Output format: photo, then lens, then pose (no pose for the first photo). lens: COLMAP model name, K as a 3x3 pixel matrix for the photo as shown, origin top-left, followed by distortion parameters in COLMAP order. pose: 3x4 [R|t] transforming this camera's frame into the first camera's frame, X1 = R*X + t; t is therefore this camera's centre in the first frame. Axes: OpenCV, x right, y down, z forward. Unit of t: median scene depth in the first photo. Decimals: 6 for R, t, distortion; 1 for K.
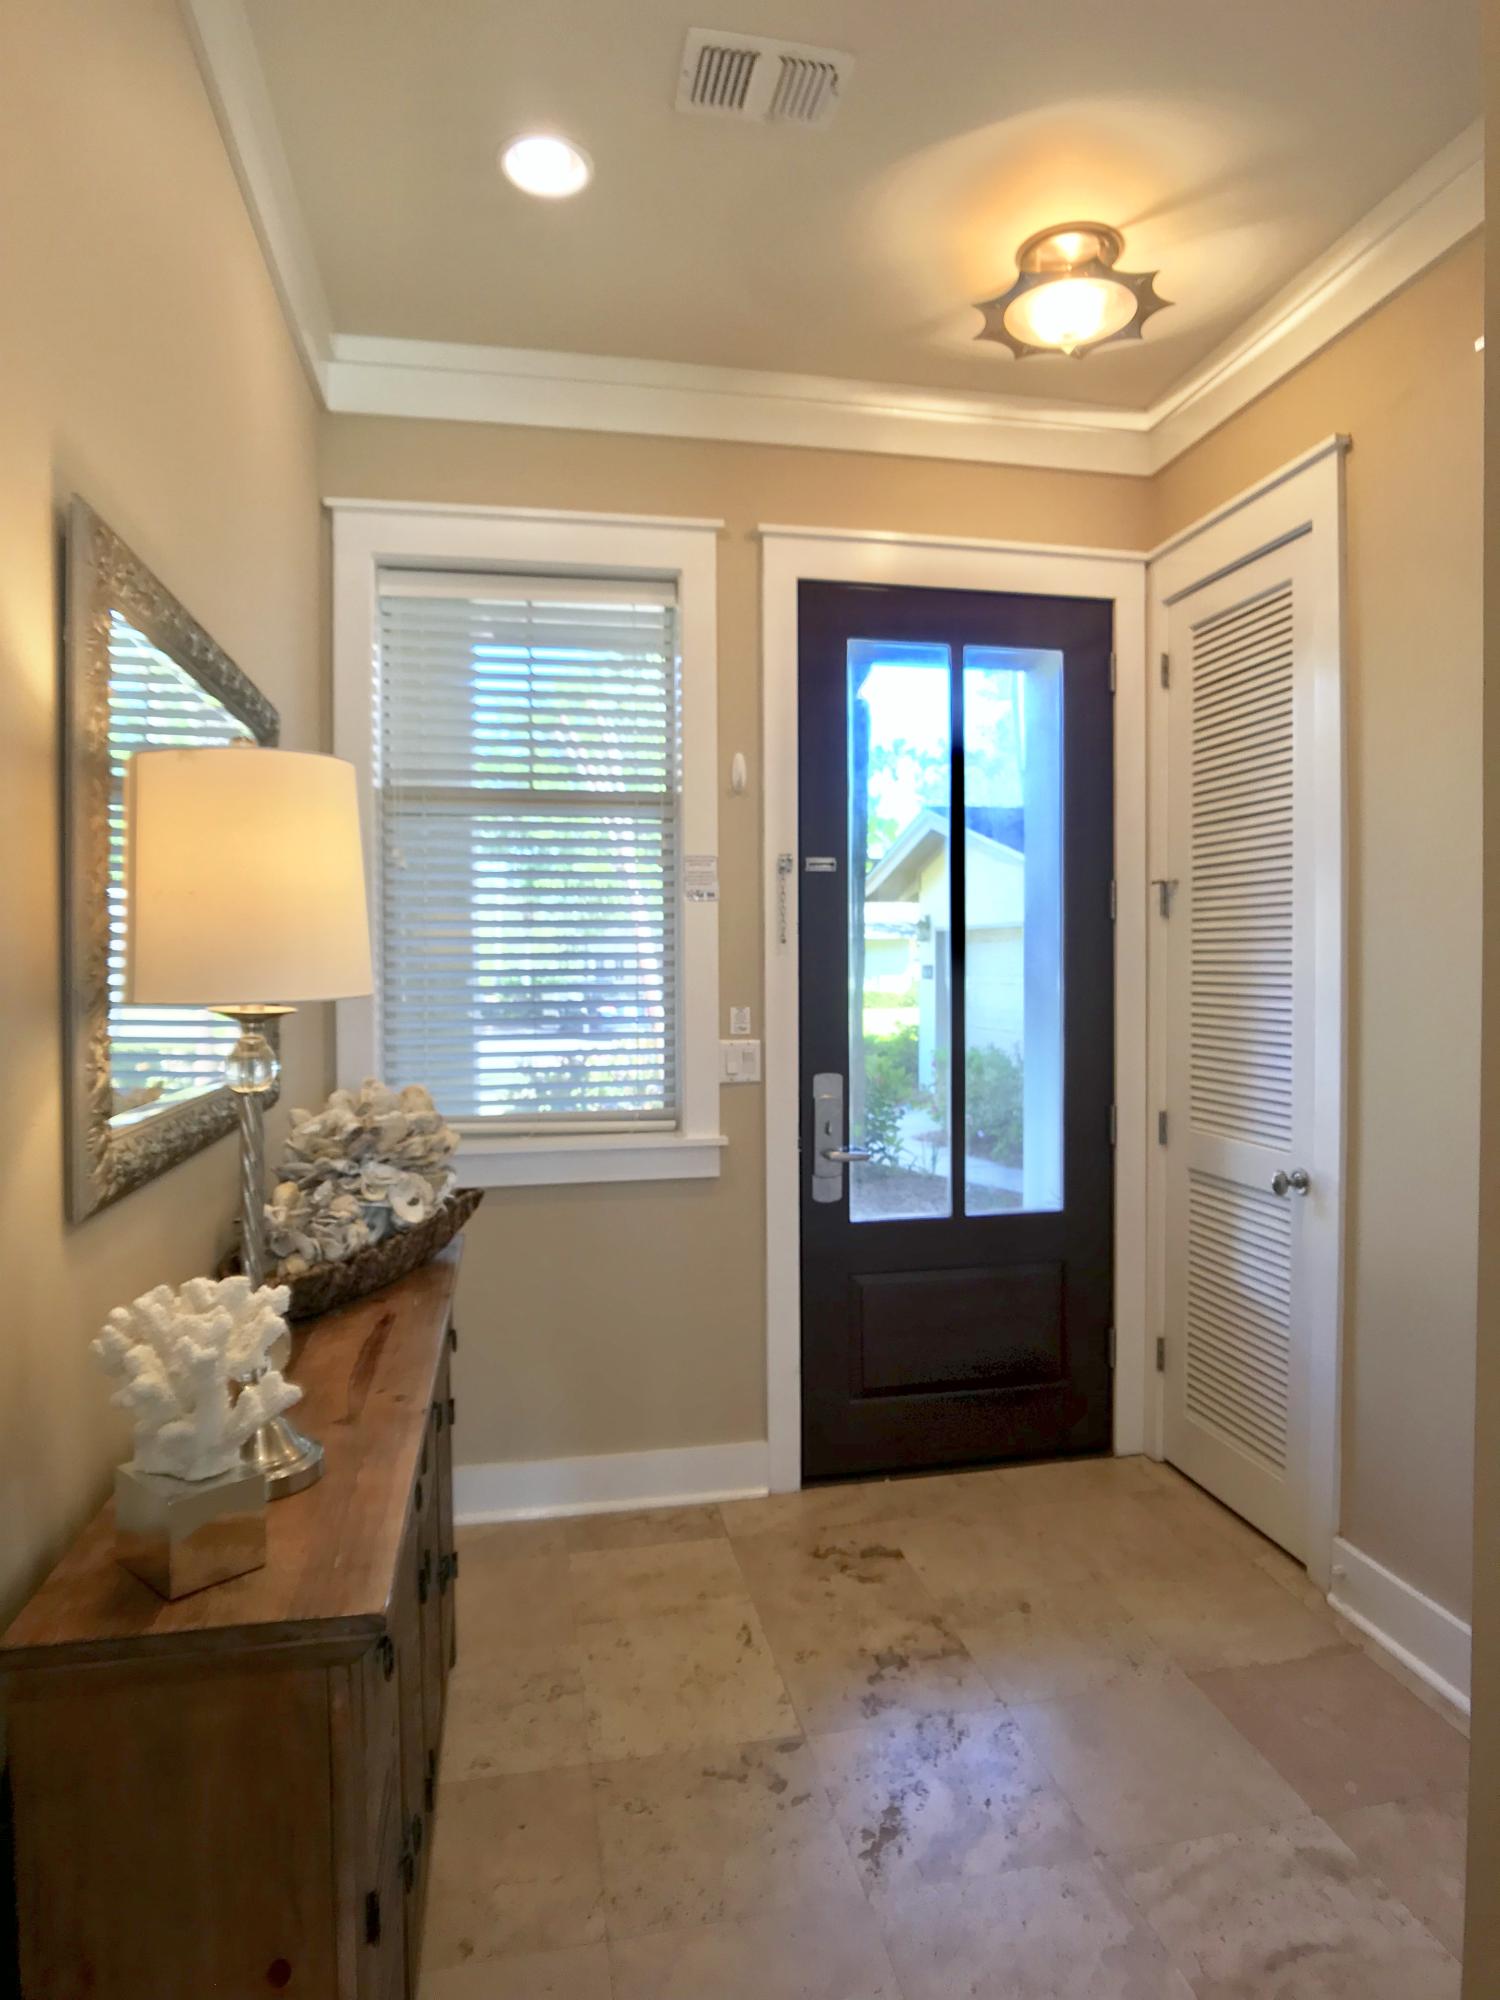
lens RADIAL K [[1209.6, 0, 763.4], [0, 1209.6, 984.6], [0, 0, 1]] dist [-0.046783, 0.023432]
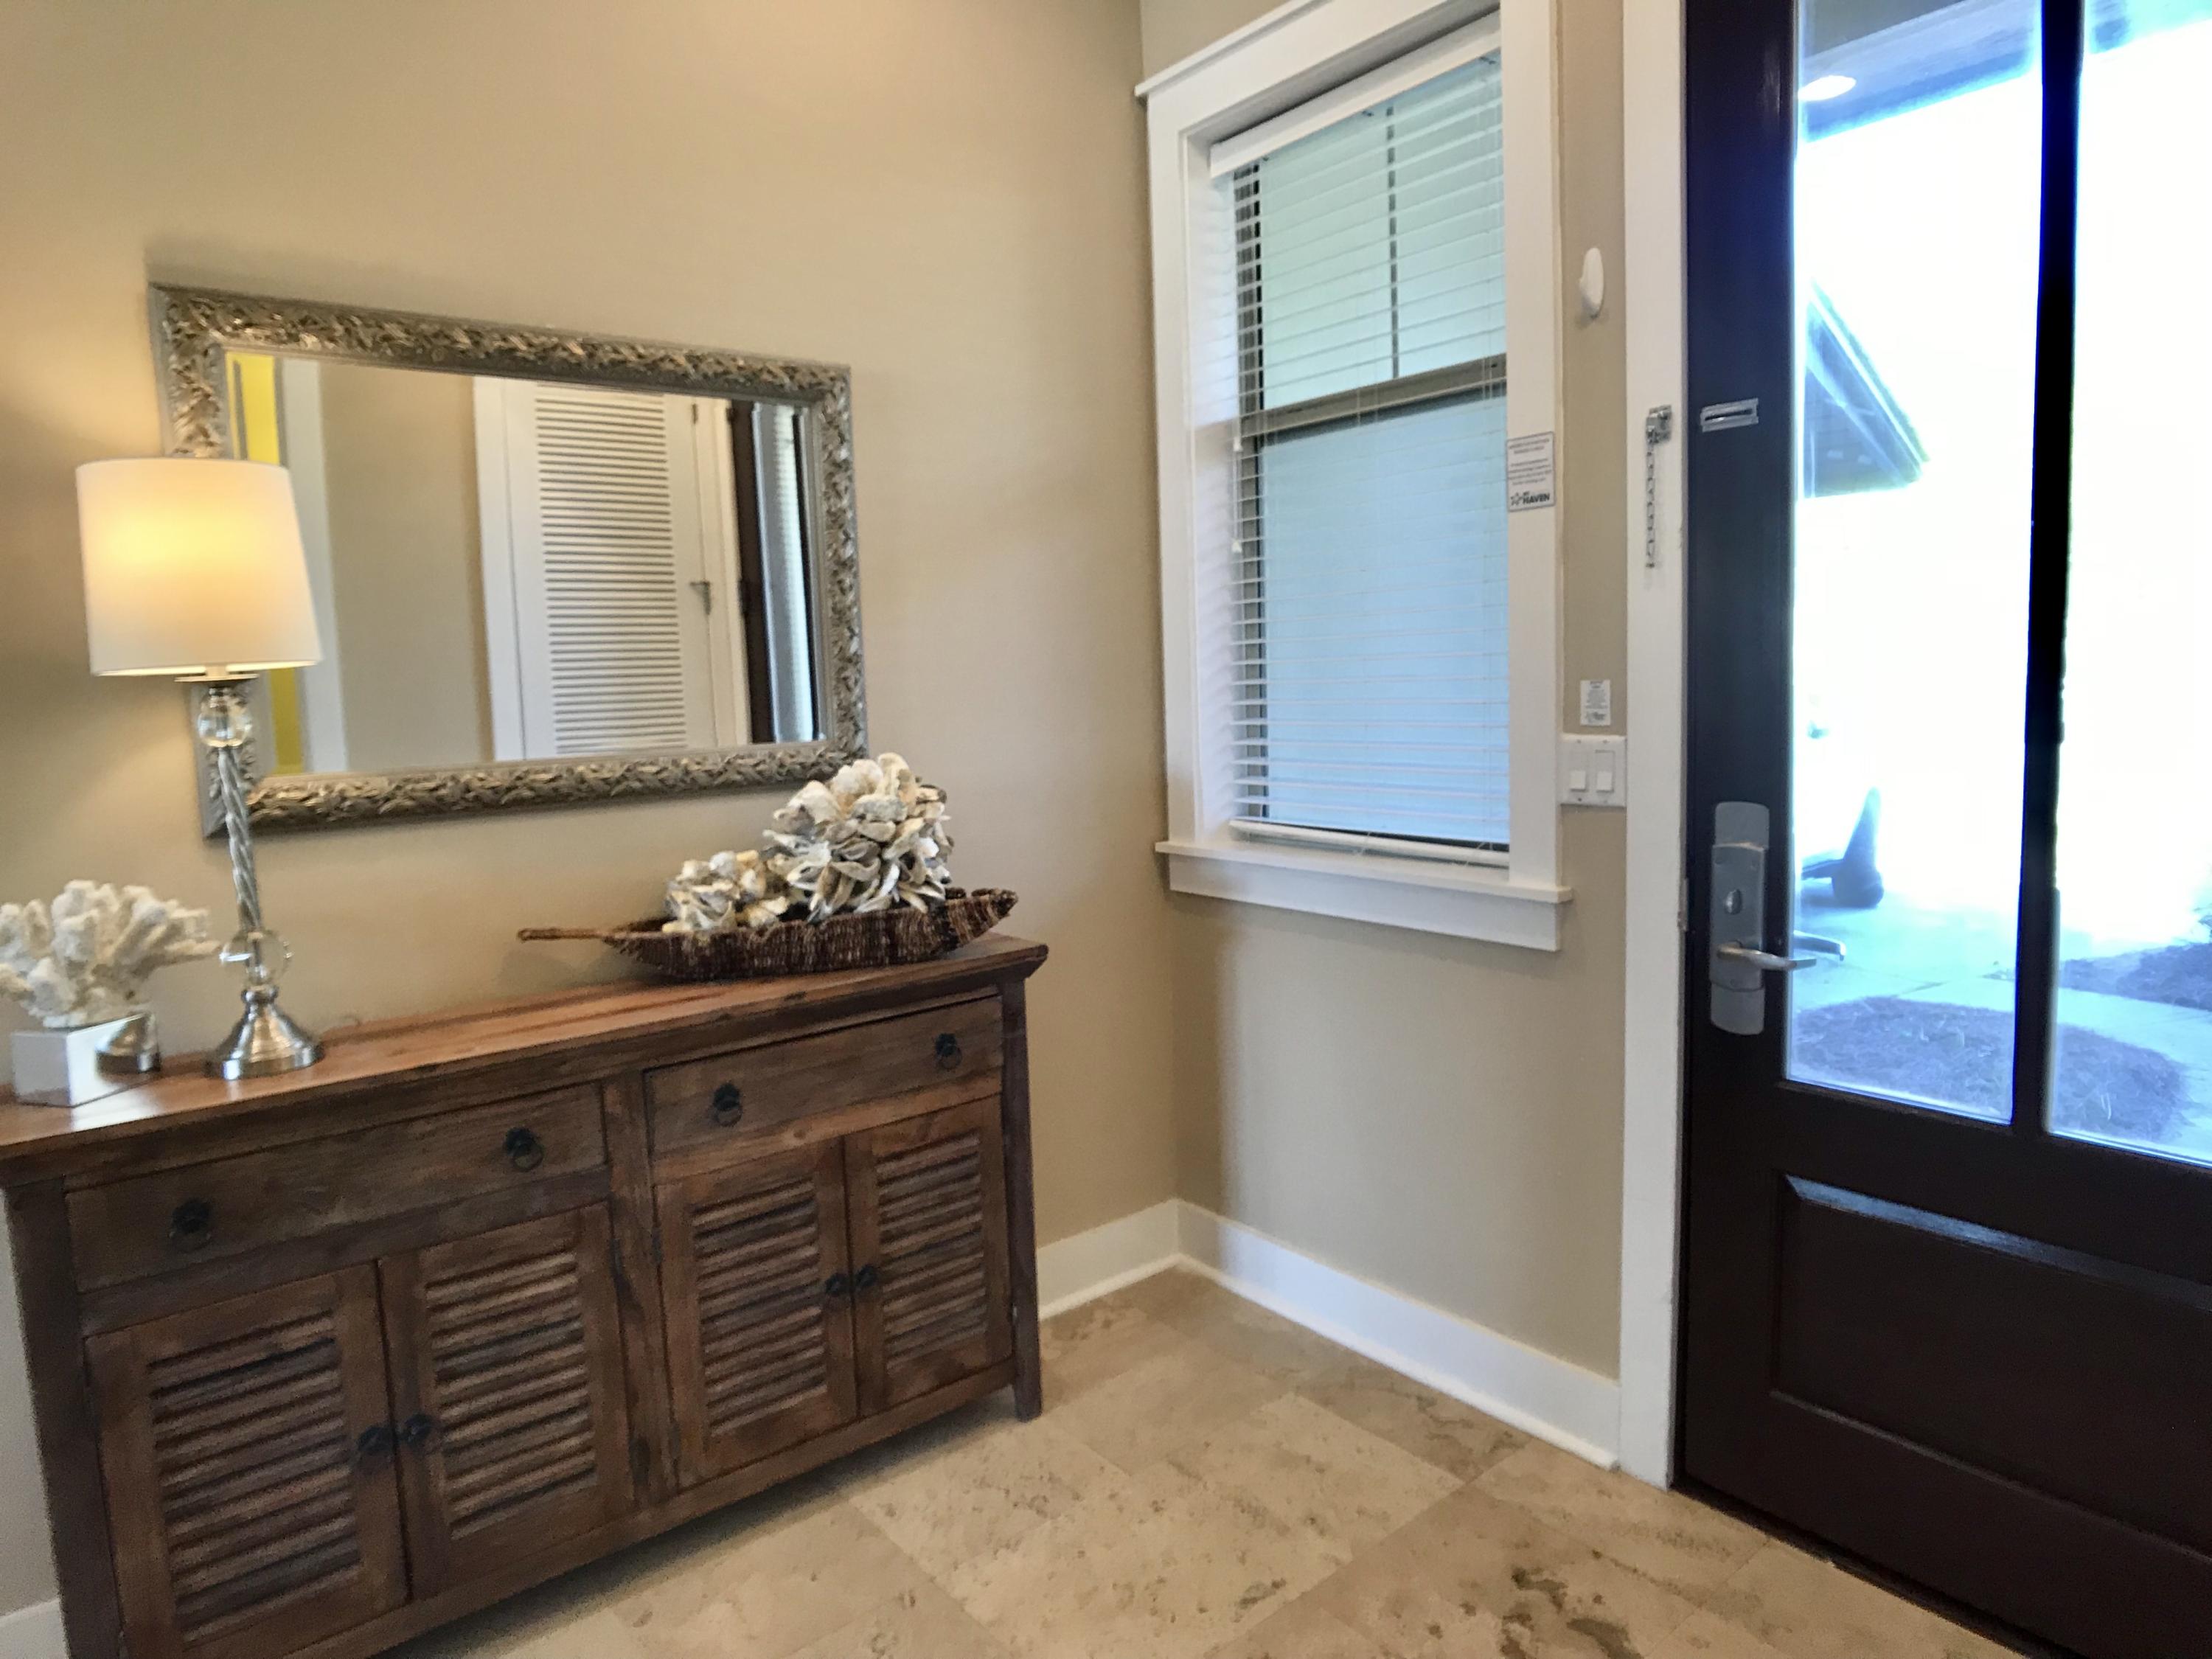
lens RADIAL K [[1337.8, 0, 1115.5], [0, 1337.8, 811.0], [0, 0, 1]] dist [-0.046783, 0.023432]
pose [[0.458320, 0.084193, -0.884791, 0.469987], [0.015496, 0.994595, 0.102669, 0.011478], [0.888652, -0.060766, 0.454538, 0.487138]]
